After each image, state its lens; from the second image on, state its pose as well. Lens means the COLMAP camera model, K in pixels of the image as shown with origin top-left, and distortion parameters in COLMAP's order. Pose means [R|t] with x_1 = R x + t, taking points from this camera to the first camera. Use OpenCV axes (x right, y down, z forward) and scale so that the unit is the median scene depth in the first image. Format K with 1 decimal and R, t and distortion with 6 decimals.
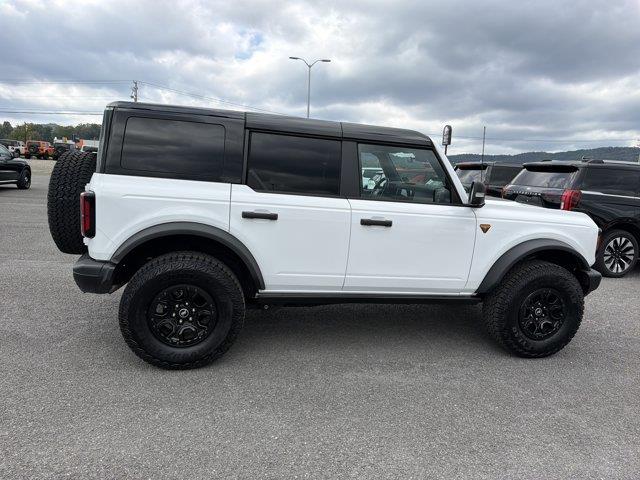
lens RADIAL K [[453.6, 0, 330.8], [0, 453.6, 240.7], [0, 0, 1]] dist [0.032788, -0.032184]
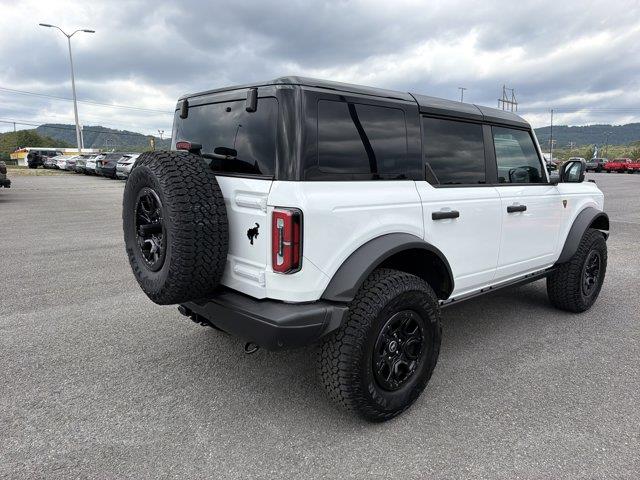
lens RADIAL K [[453.6, 0, 330.8], [0, 453.6, 240.7], [0, 0, 1]] dist [0.032788, -0.032184]
pose [[0.877999, -0.136999, 0.458638, -0.742025], [0.119179, 0.990560, 0.067736, -0.089906], [-0.463588, -0.004813, 0.886038, 0.339470]]
